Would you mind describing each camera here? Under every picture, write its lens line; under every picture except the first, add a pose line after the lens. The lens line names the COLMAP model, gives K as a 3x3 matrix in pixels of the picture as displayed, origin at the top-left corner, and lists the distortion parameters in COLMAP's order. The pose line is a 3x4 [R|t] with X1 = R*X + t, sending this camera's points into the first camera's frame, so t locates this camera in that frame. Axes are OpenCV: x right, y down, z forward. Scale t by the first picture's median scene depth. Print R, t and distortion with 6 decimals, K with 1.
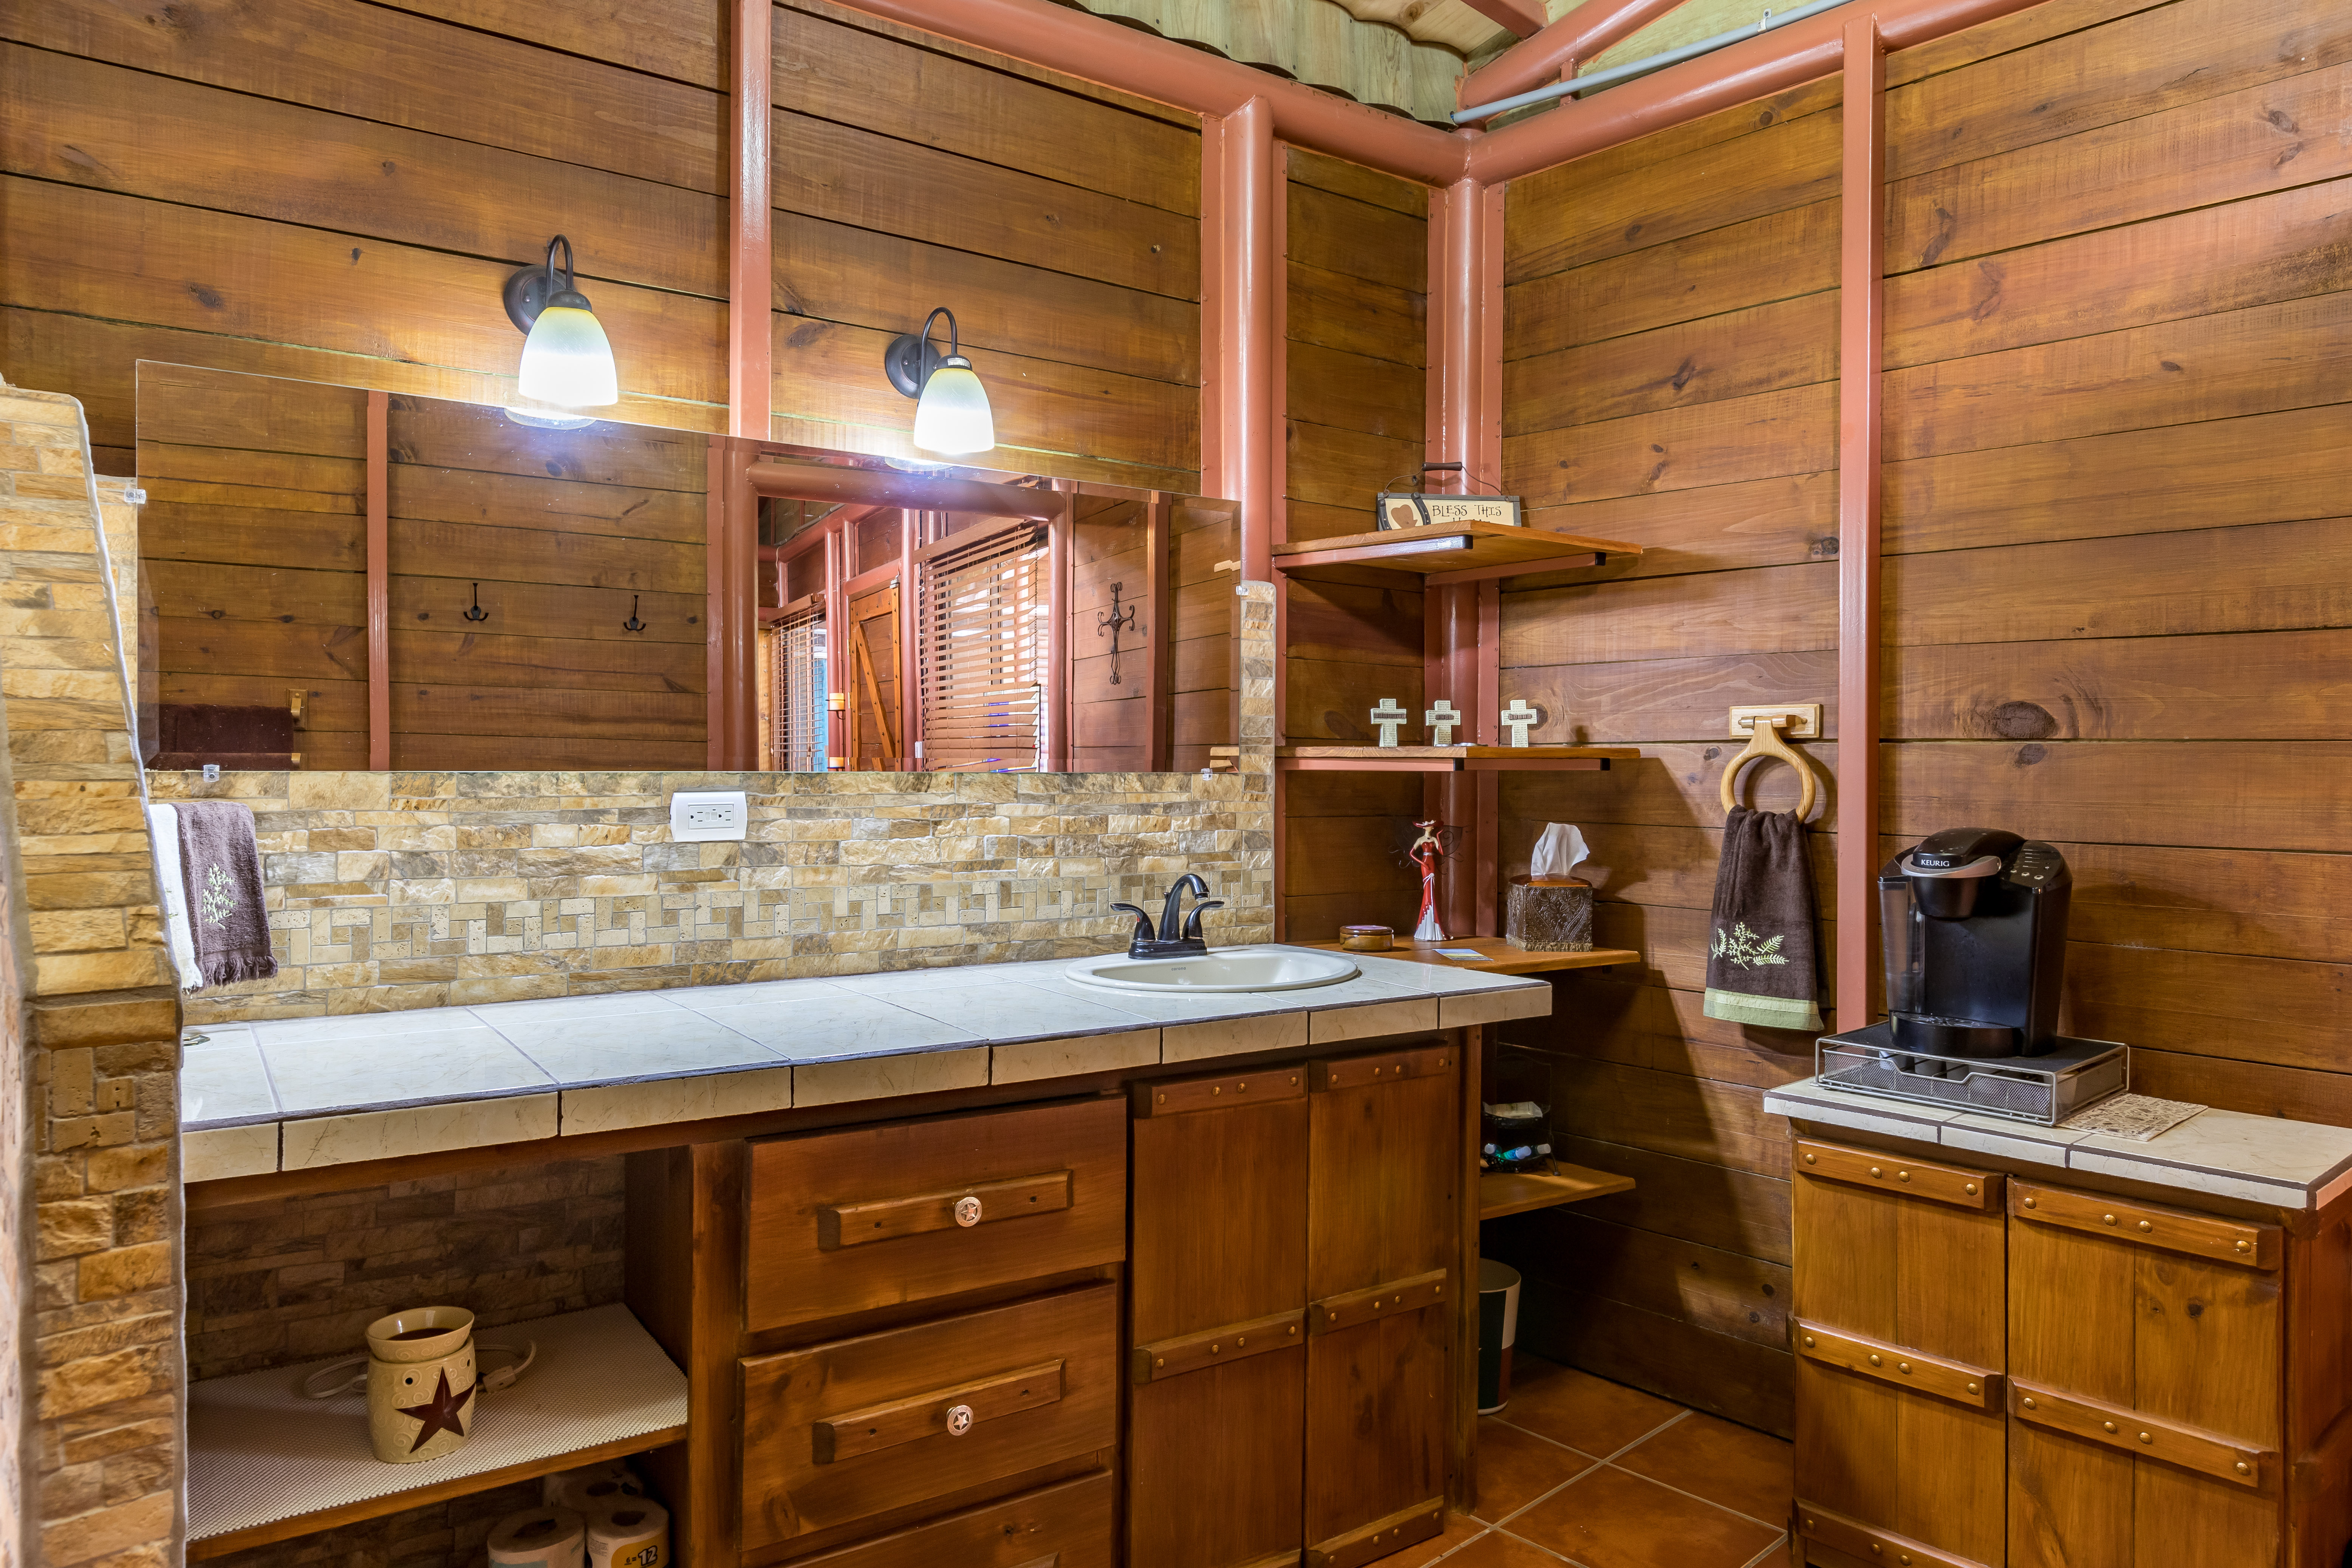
lens RADIAL K [[1531.4, 0, 1174.1], [0, 1531.4, 774.0], [0, 0, 1]] dist [-0.007268, 0.001841]
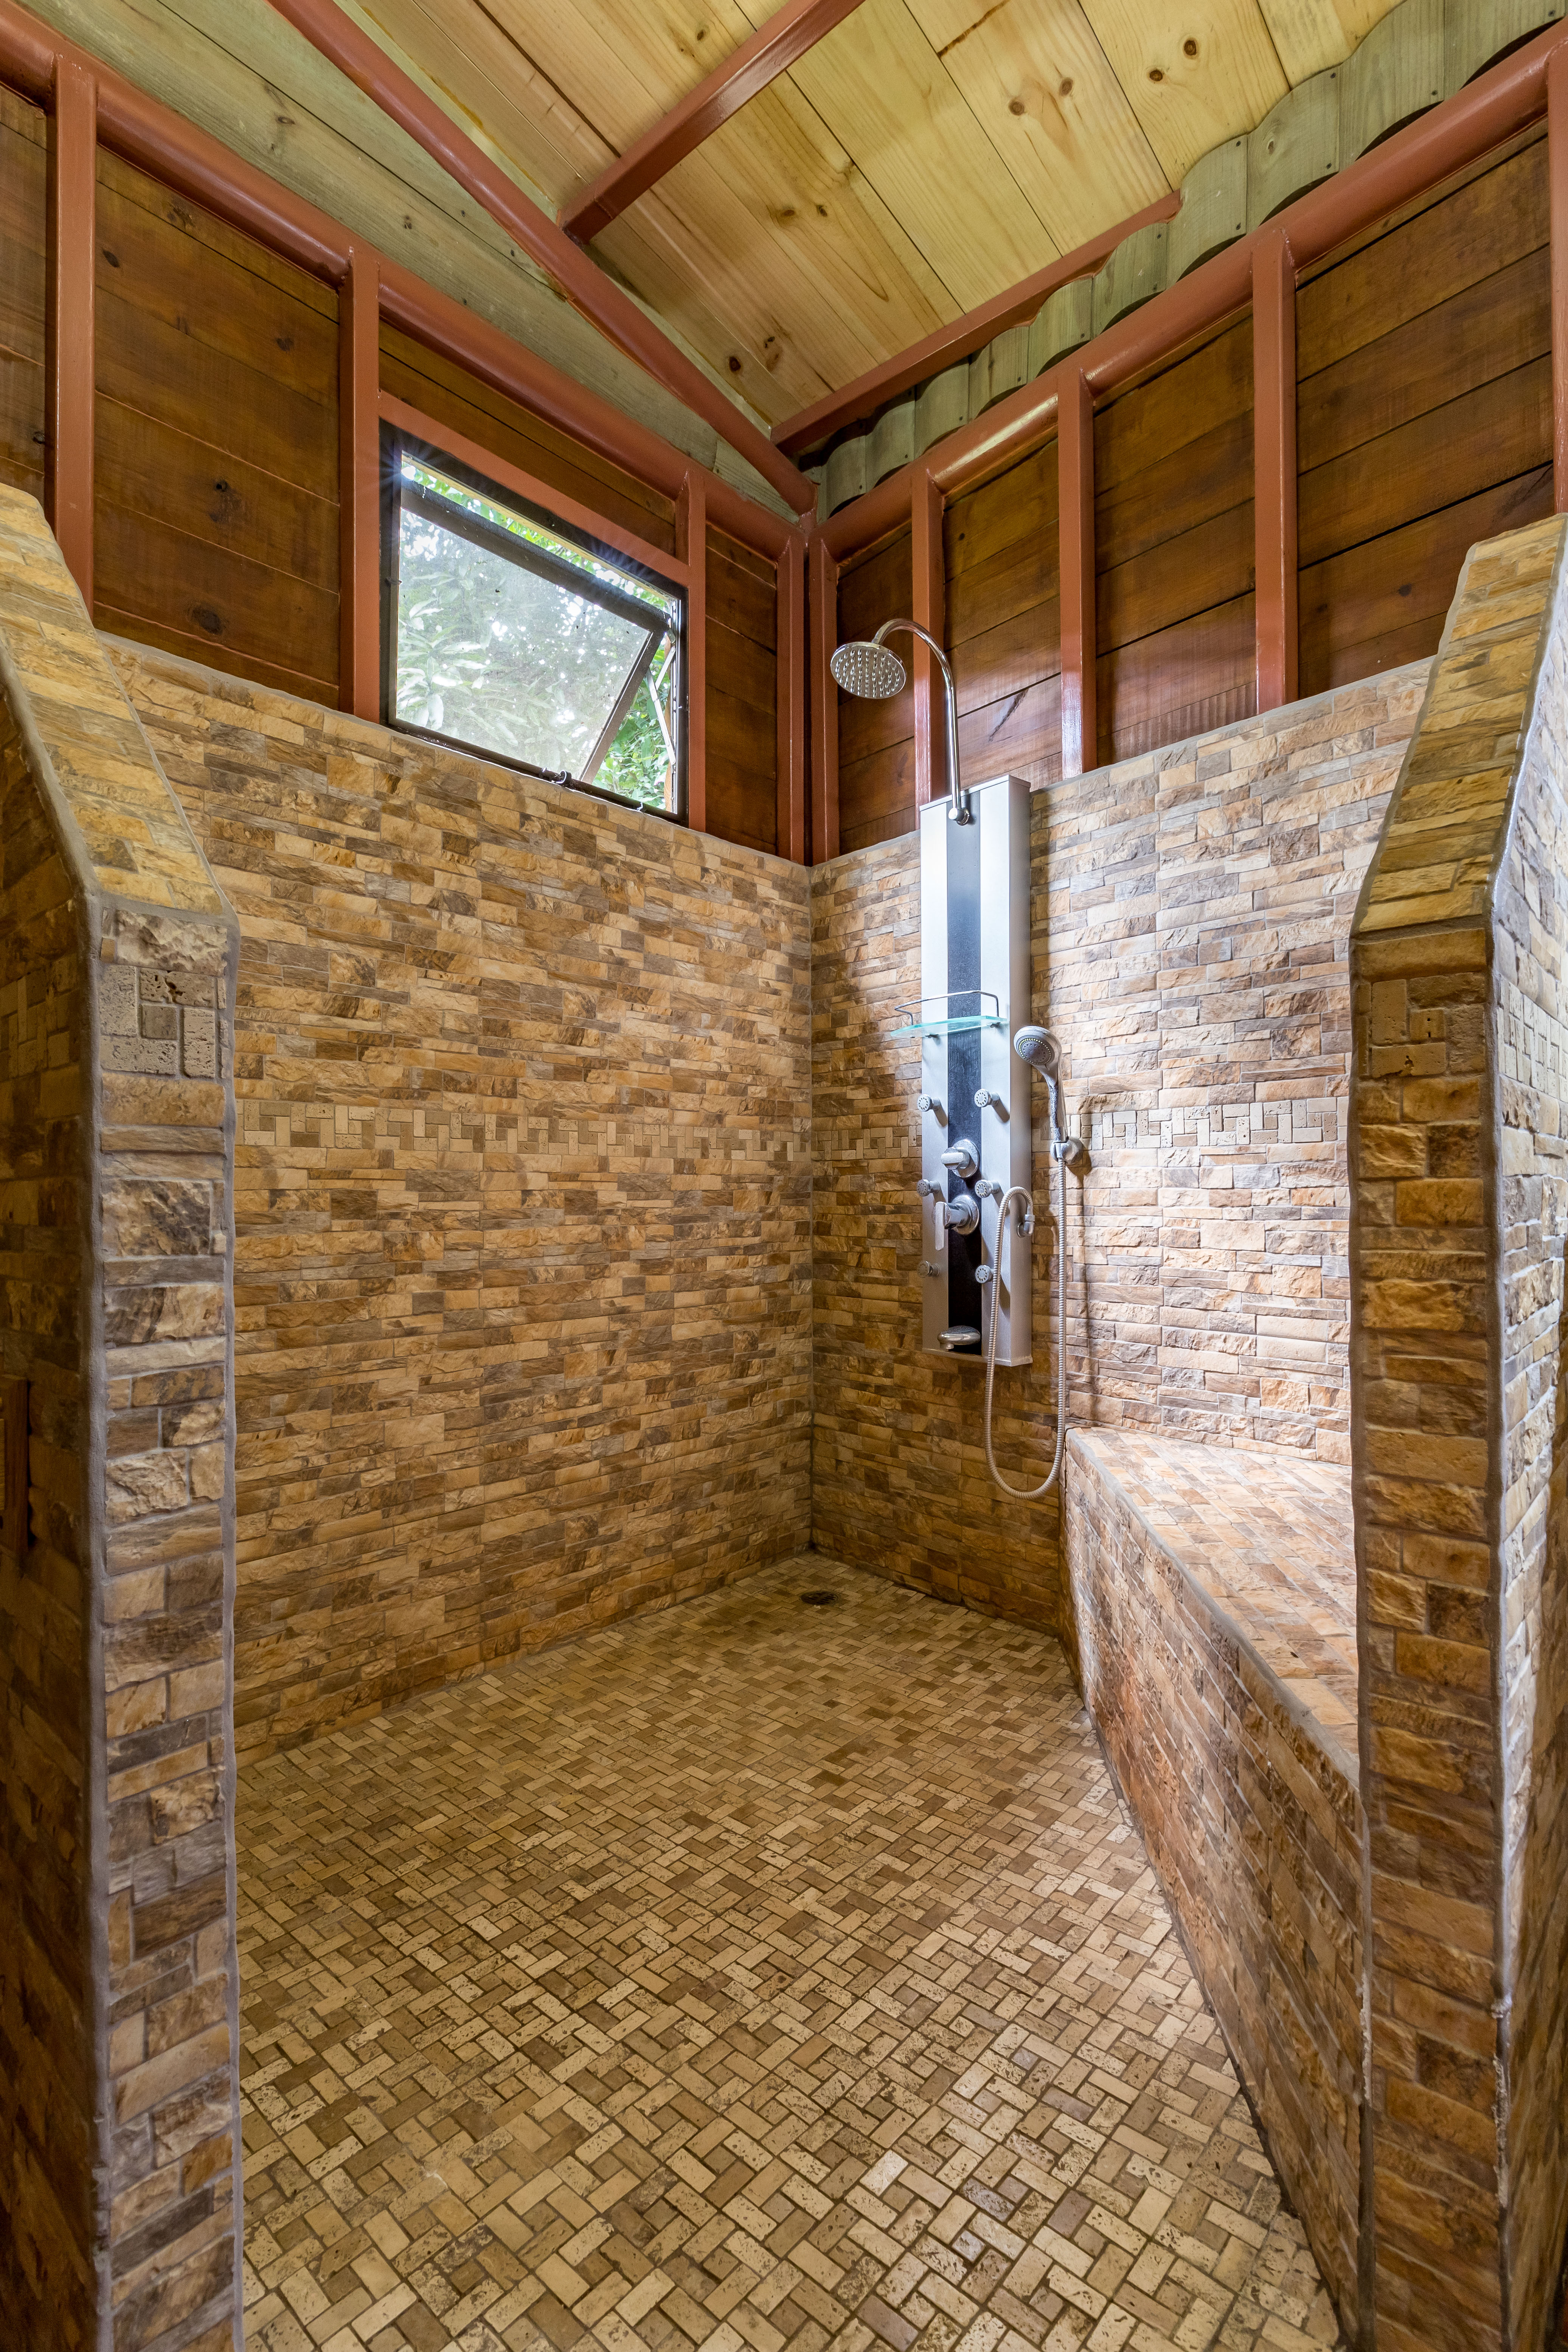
lens RADIAL K [[1076.8, 0, 782.3], [0, 1076.8, 1178.4], [0, 0, 1]] dist [0.000851, 0.000138]
pose [[0.093056, -0.012131, -0.995587, -0.018739], [-0.011570, 0.999845, -0.013265, 0.330619], [0.995594, 0.012754, 0.092901, 0.511491]]
